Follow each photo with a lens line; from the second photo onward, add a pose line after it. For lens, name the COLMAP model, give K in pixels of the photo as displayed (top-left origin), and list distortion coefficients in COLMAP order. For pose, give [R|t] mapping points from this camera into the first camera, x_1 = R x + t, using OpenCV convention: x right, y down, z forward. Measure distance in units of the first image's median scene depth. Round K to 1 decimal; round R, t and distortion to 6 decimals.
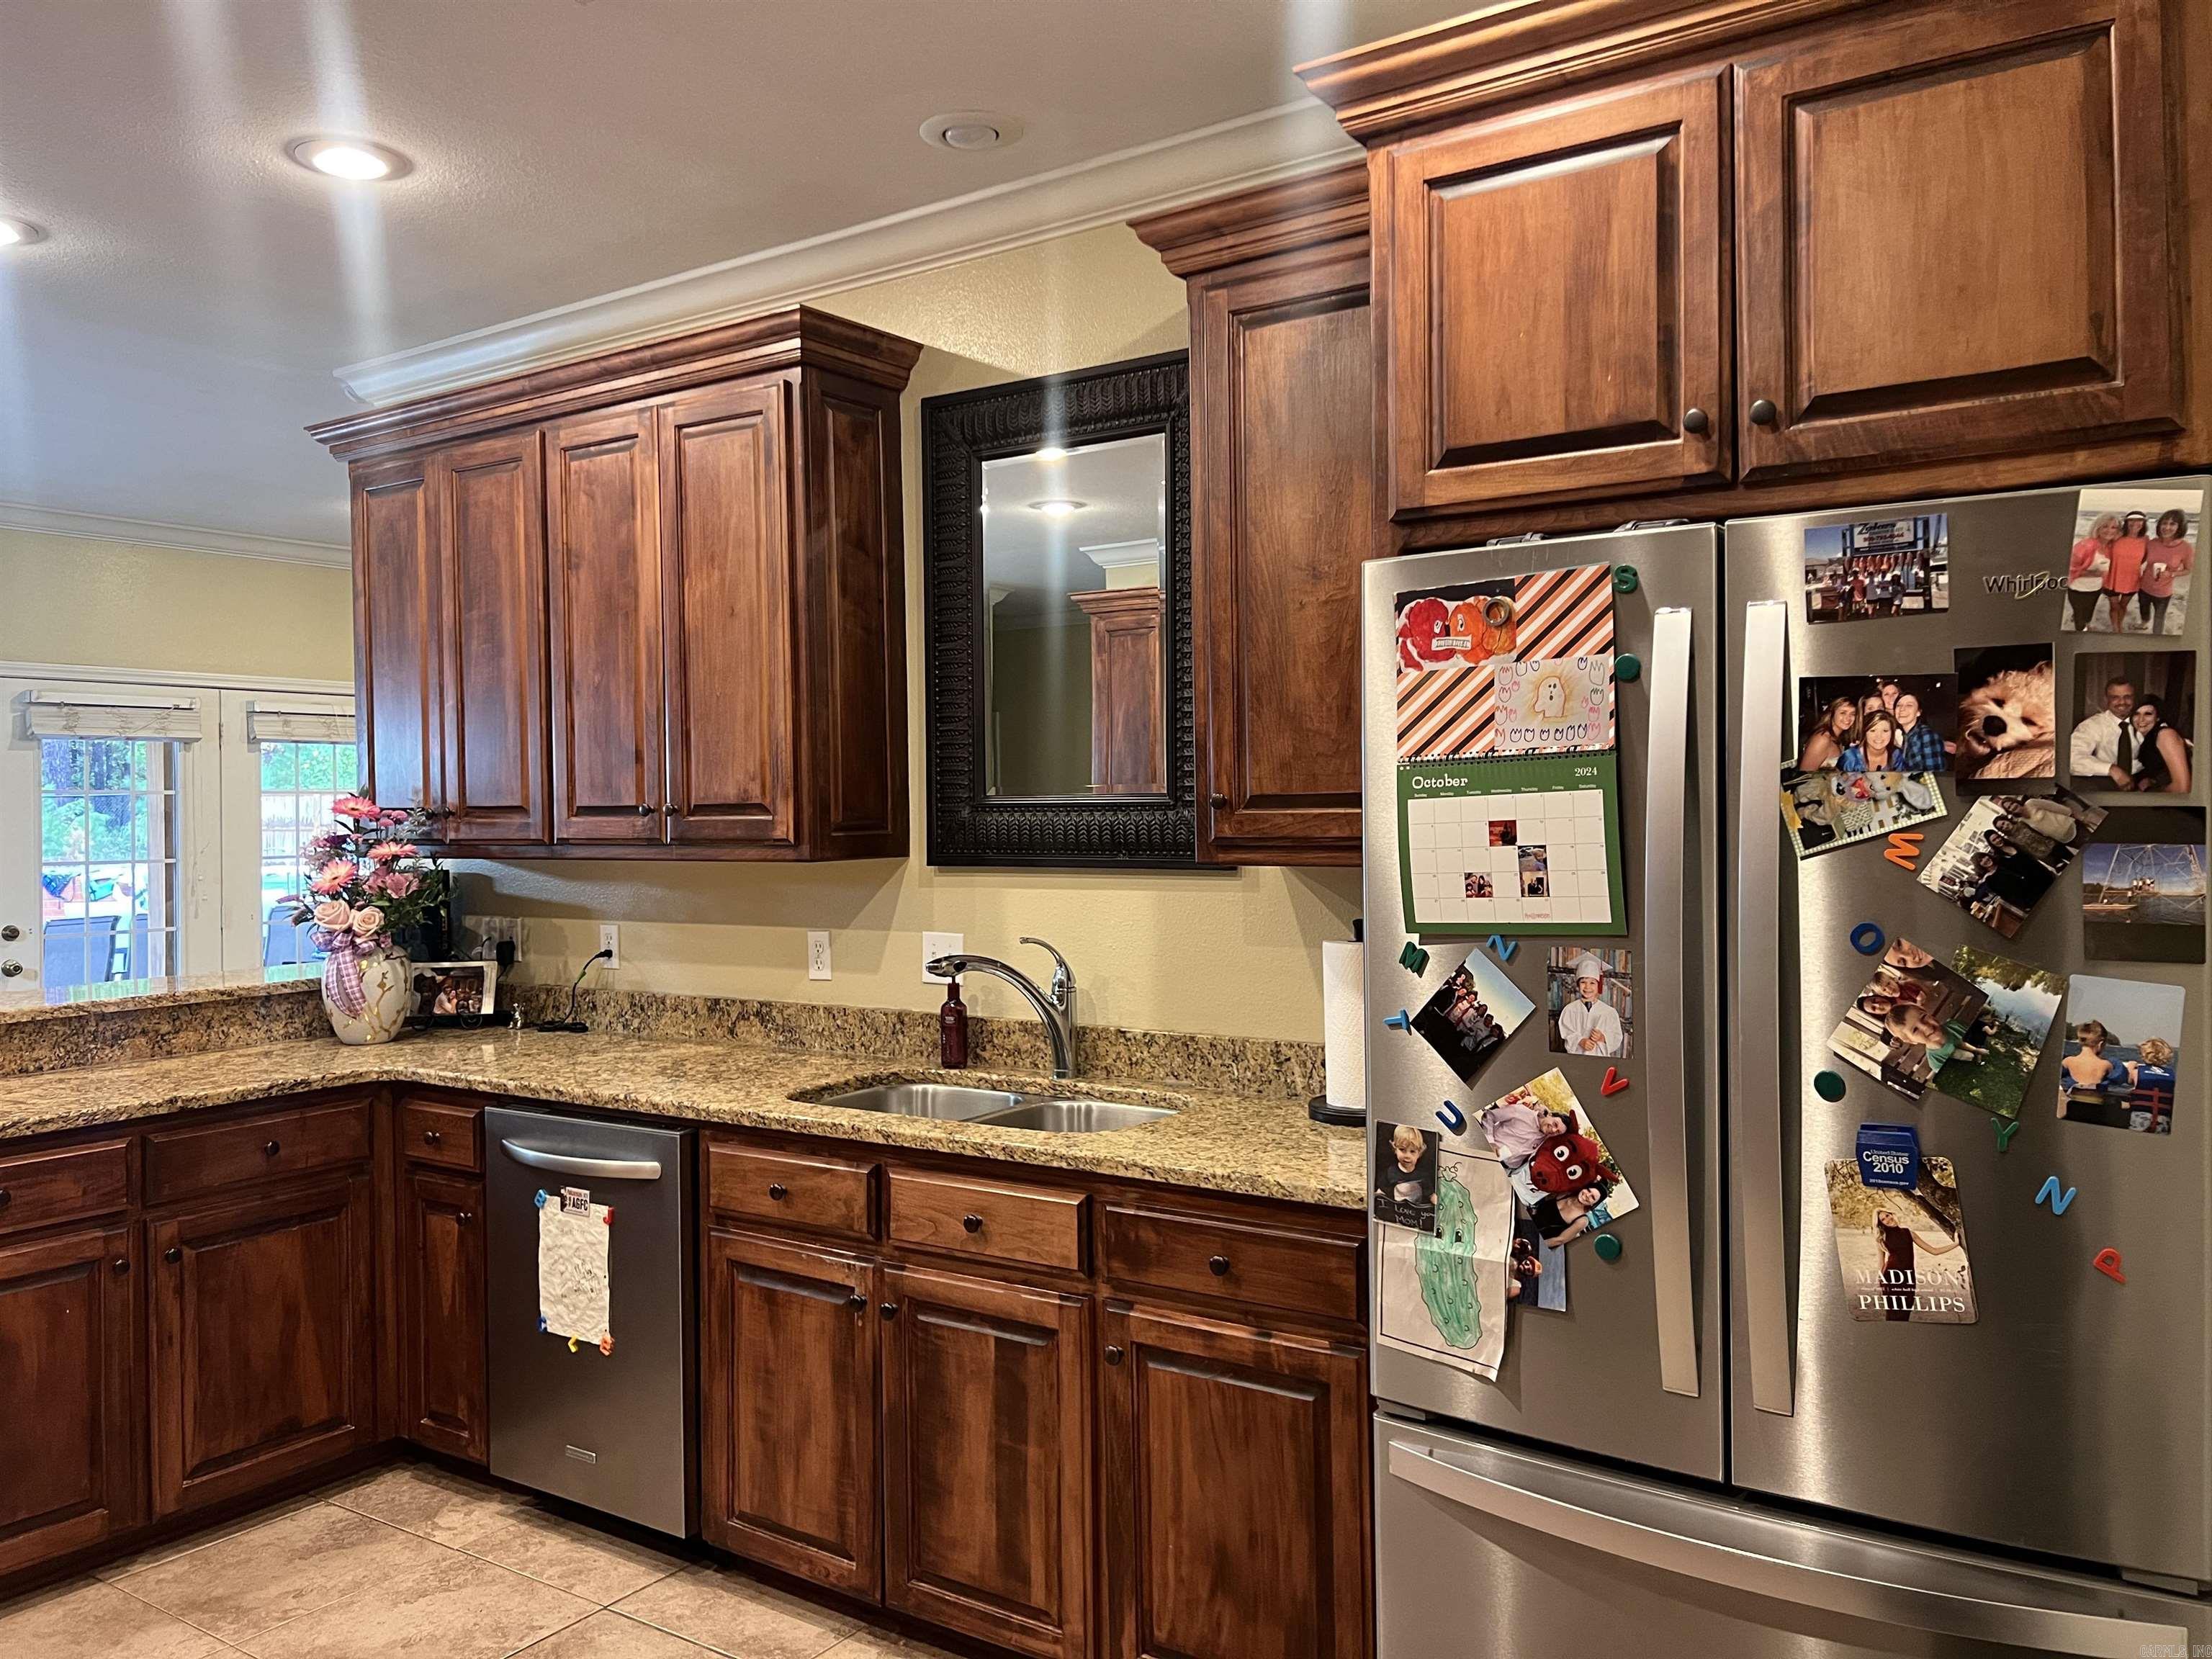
lens RADIAL K [[1667.8, 0, 1114.5], [0, 1667.8, 817.2], [0, 0, 1]] dist [0.075643, -0.105338]
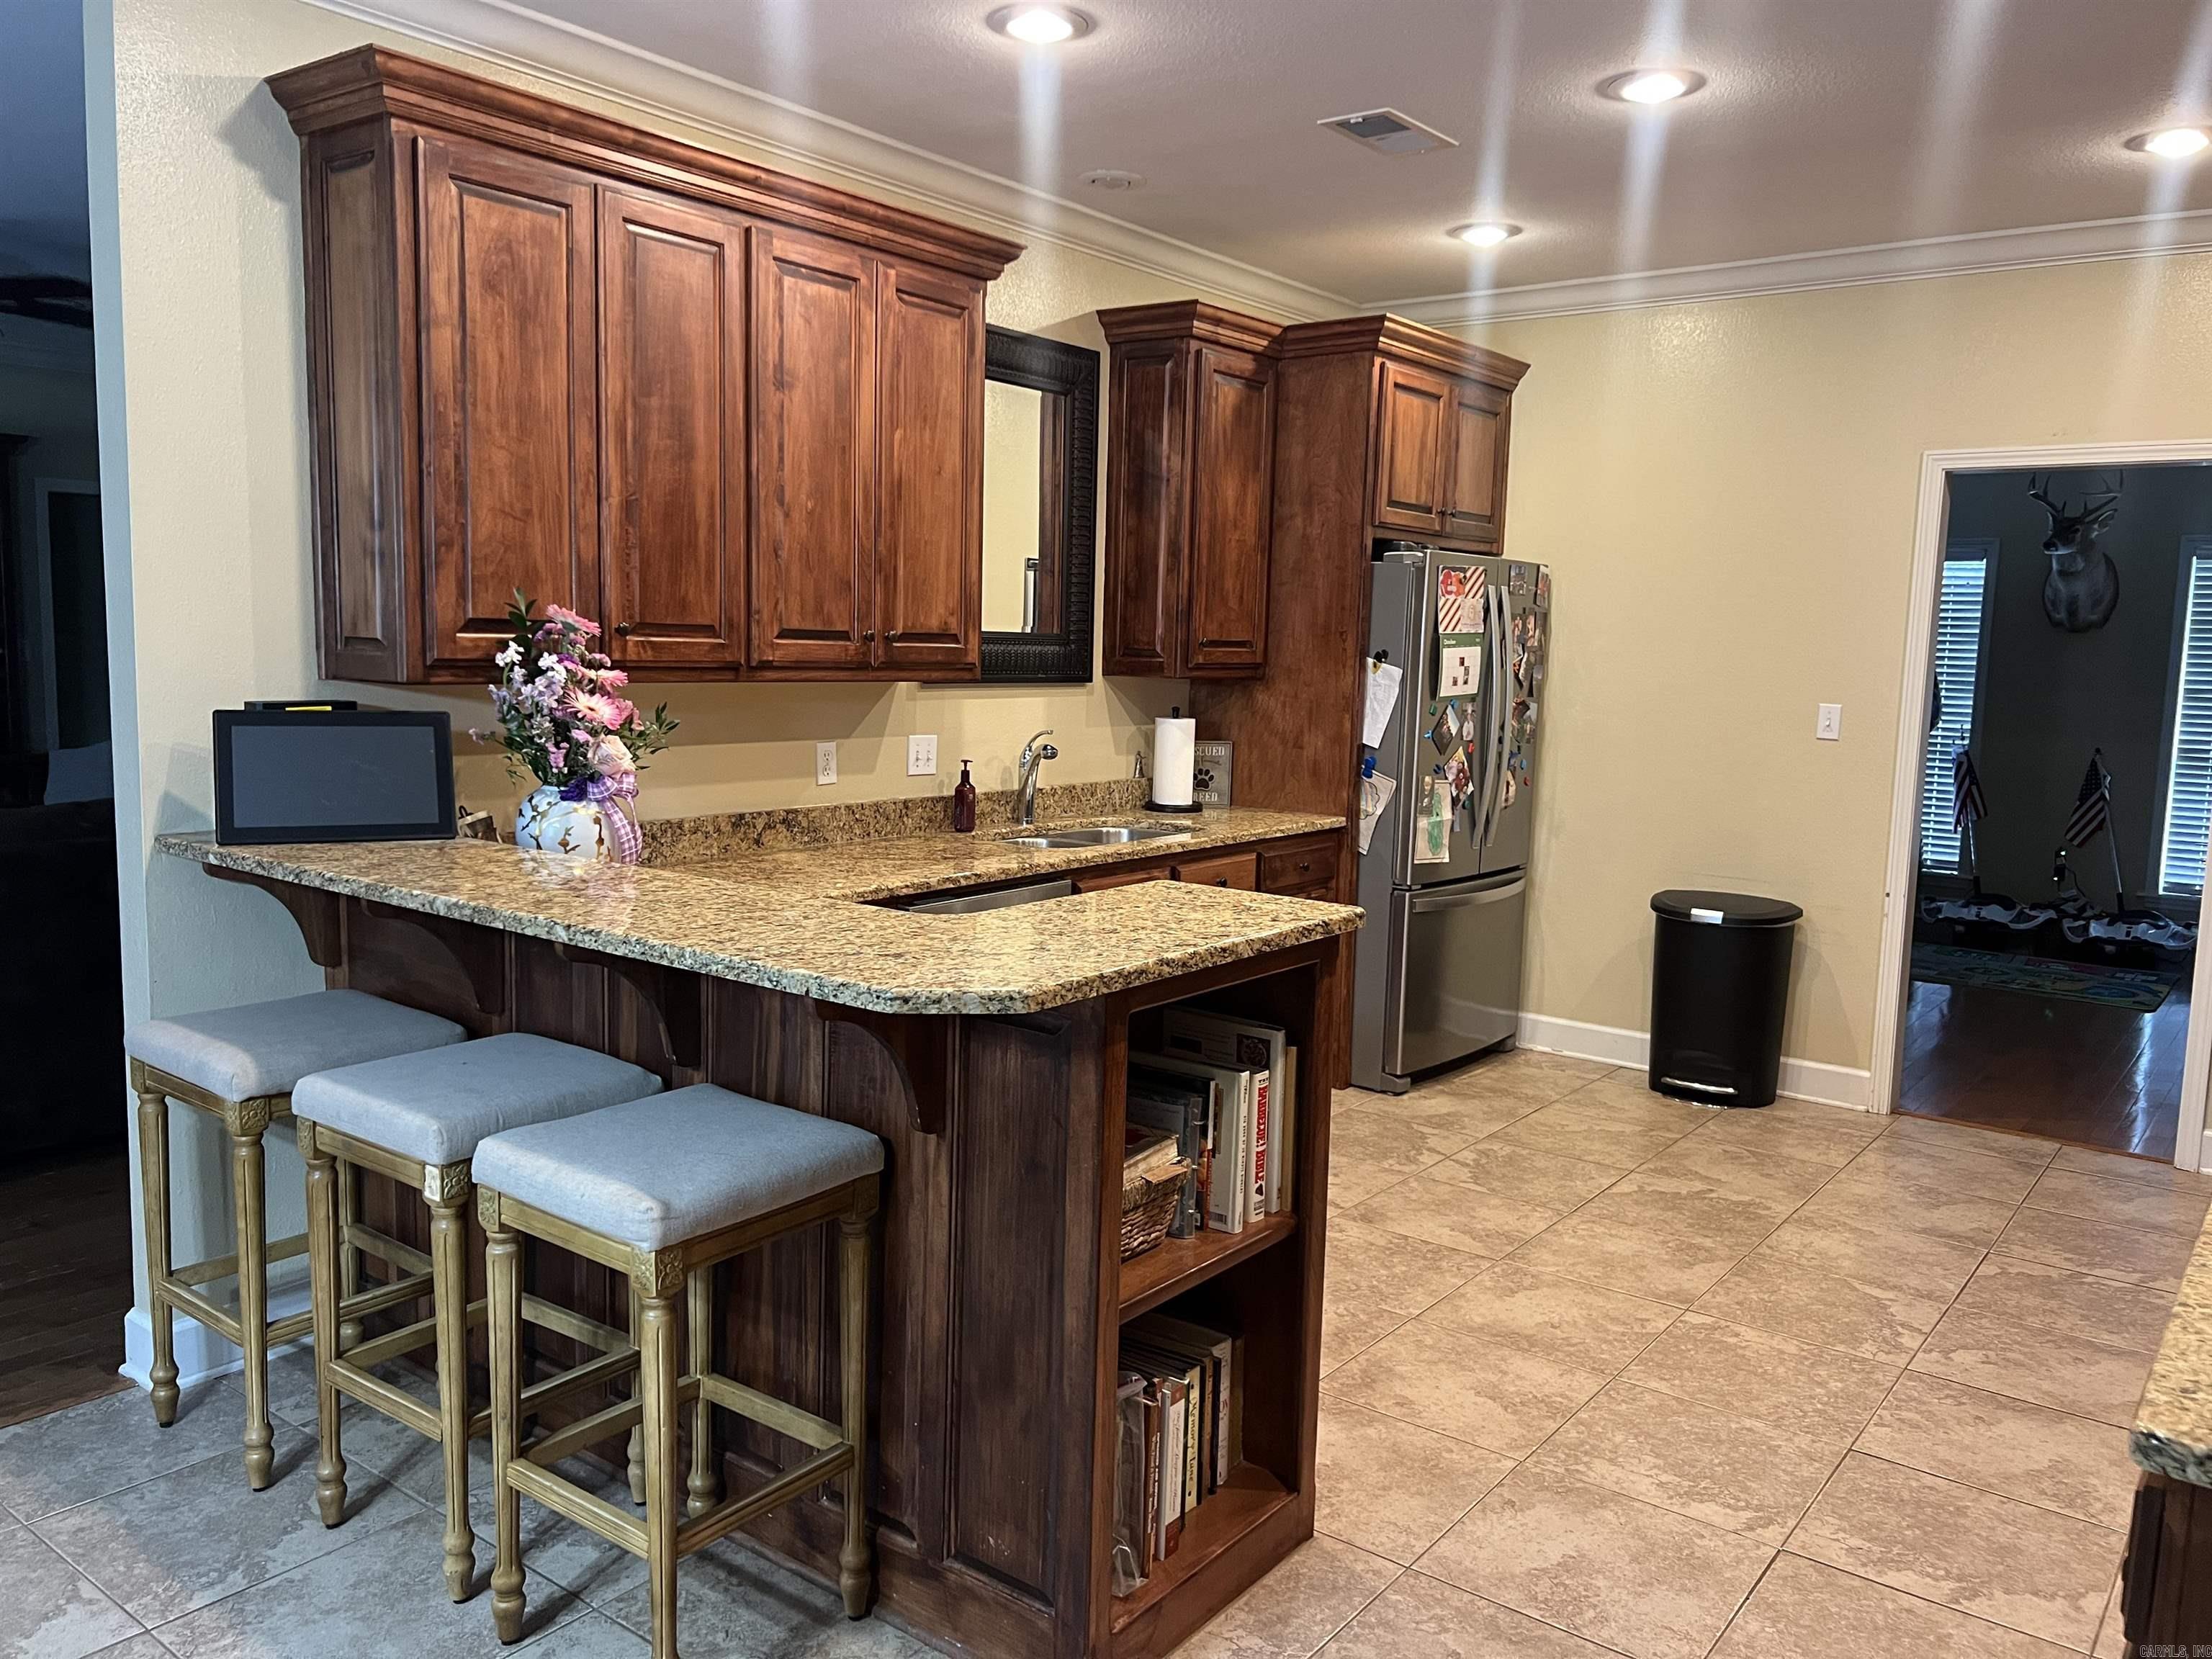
lens RADIAL K [[1632.9, 0, 1106.3], [0, 1632.9, 860.7], [0, 0, 1]] dist [0.088167, -0.186808]
pose [[0.054139, -0.119473, 0.991360, -1.610177], [-0.016229, 0.992580, 0.120507, 0.012083], [-0.998402, -0.022613, 0.051798, 0.926152]]
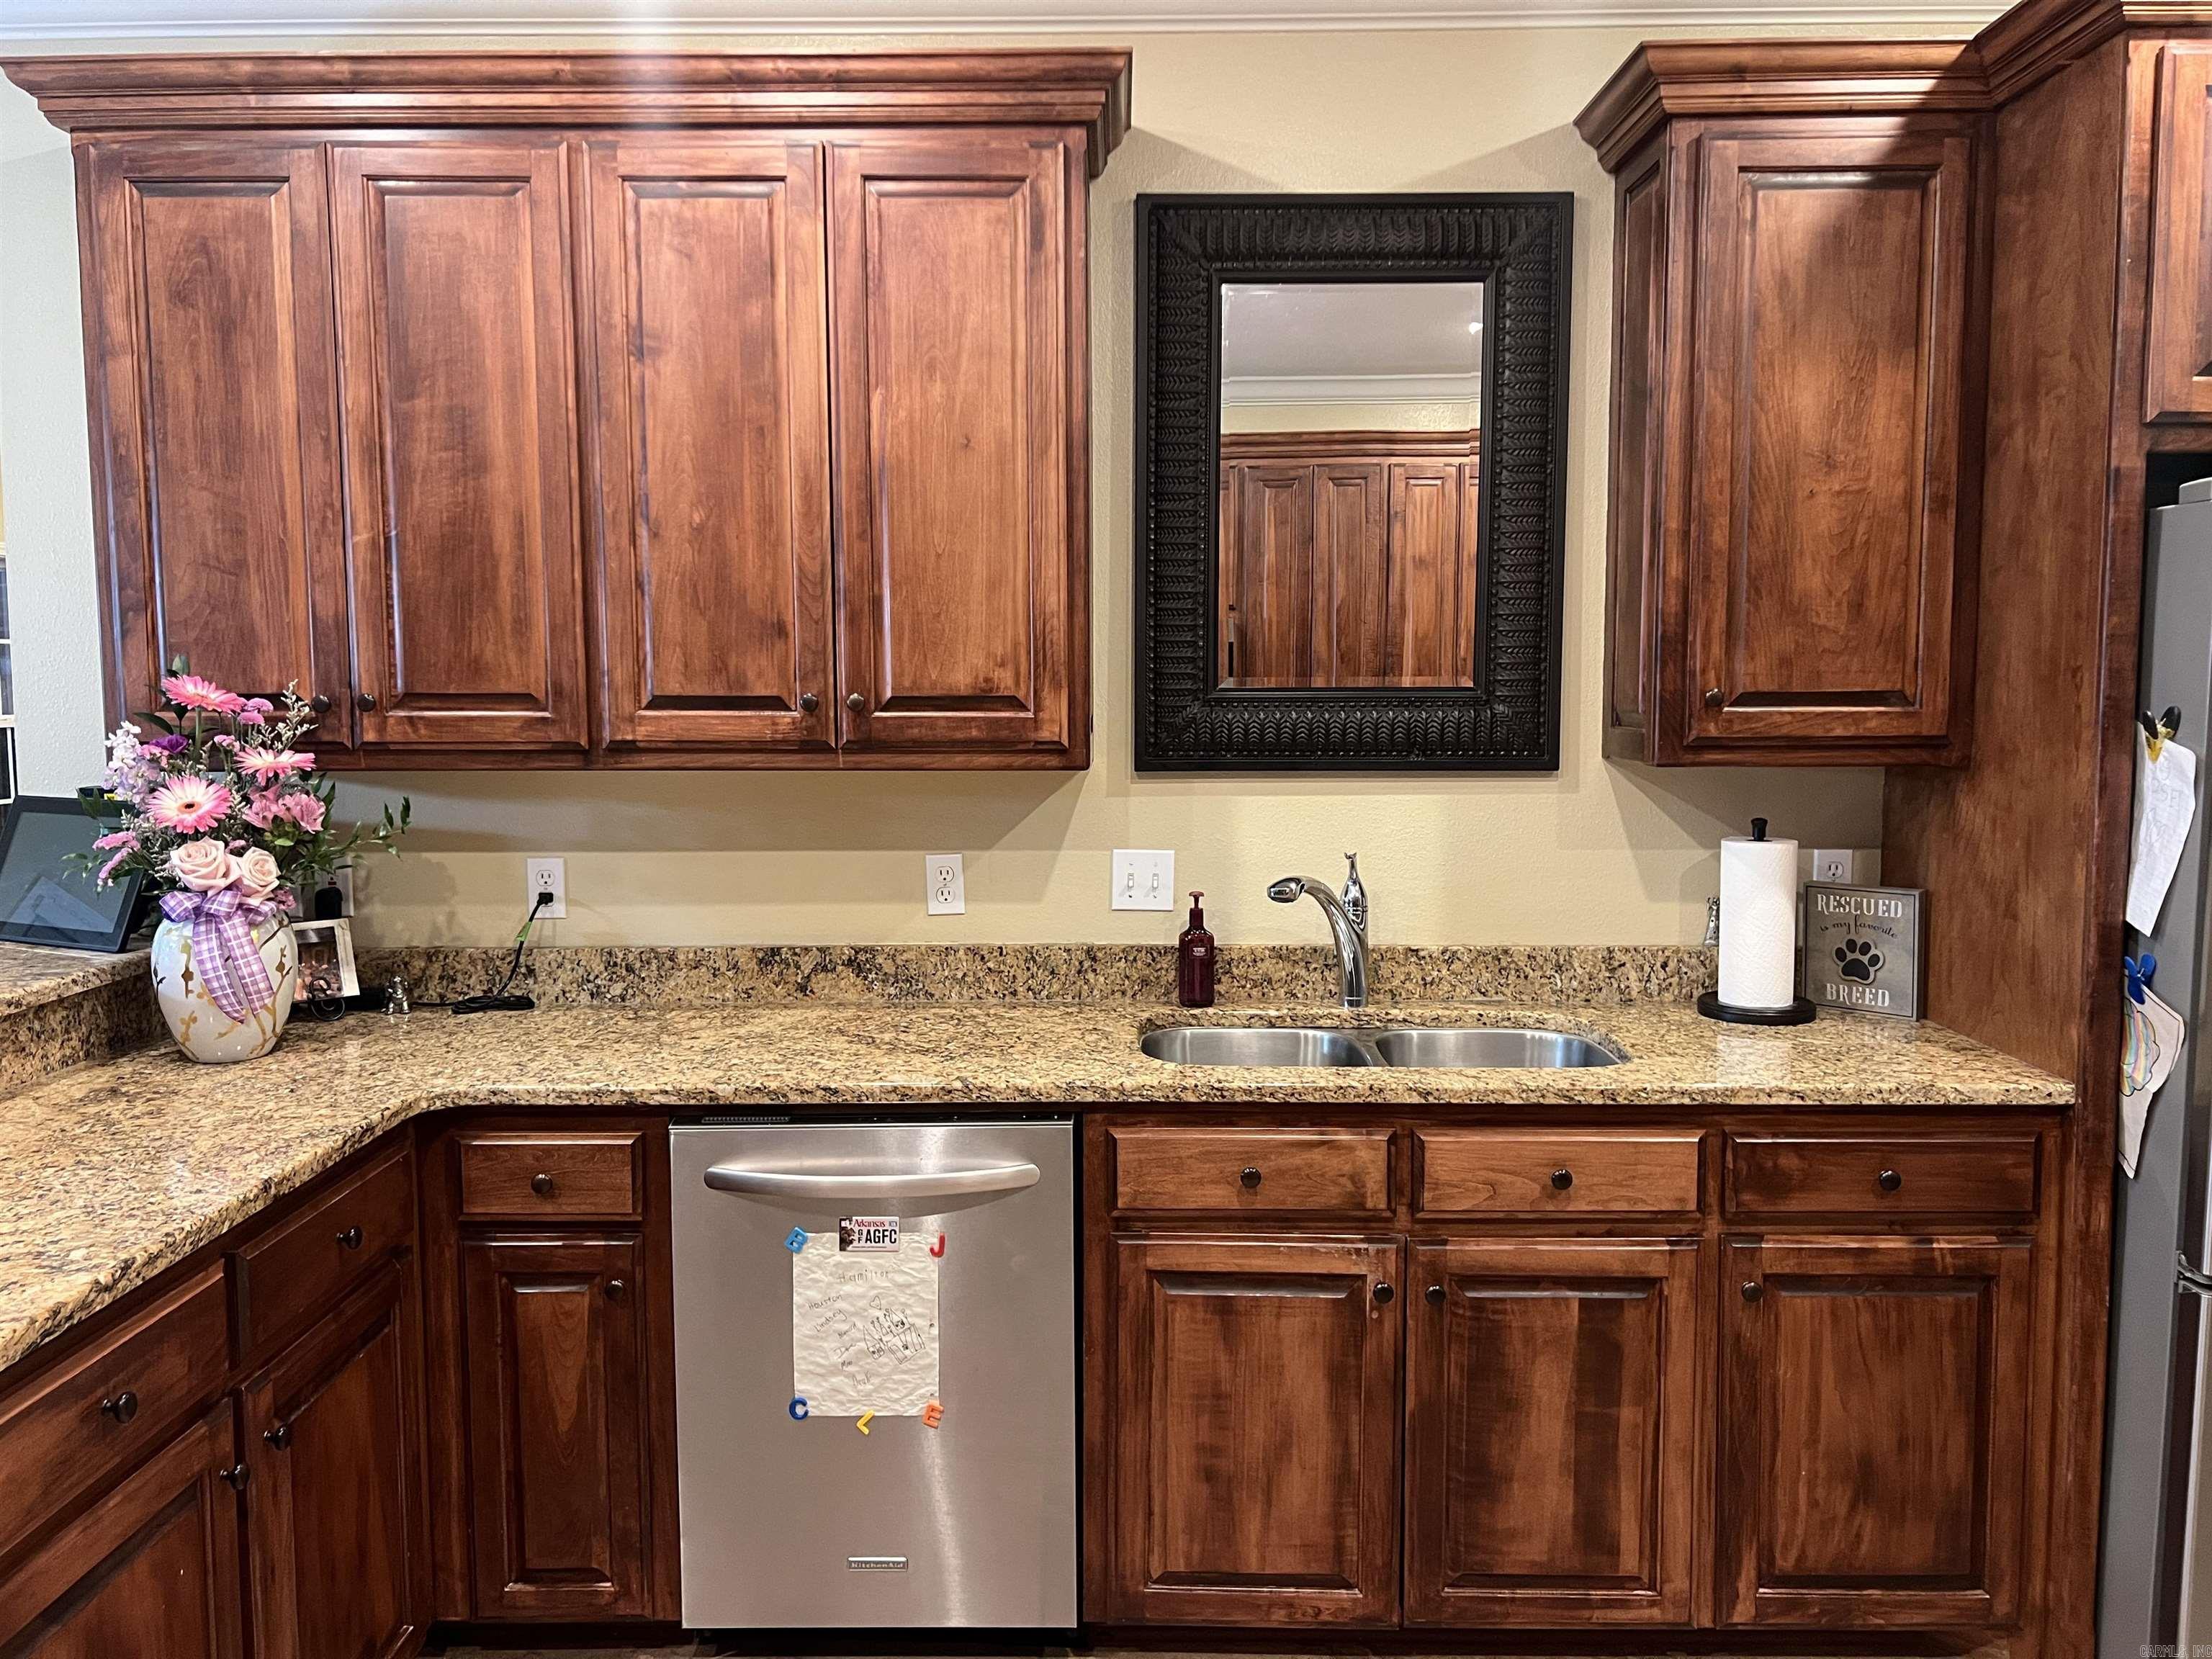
lens RADIAL K [[1667.8, 0, 1114.5], [0, 1667.8, 817.2], [0, 0, 1]] dist [0.075643, -0.105338]
pose [[0.829935, -0.035181, 0.556750, -0.684995], [-0.004194, 0.997588, 0.069289, -0.006473], [-0.557844, -0.059840, 0.827785, 0.367885]]
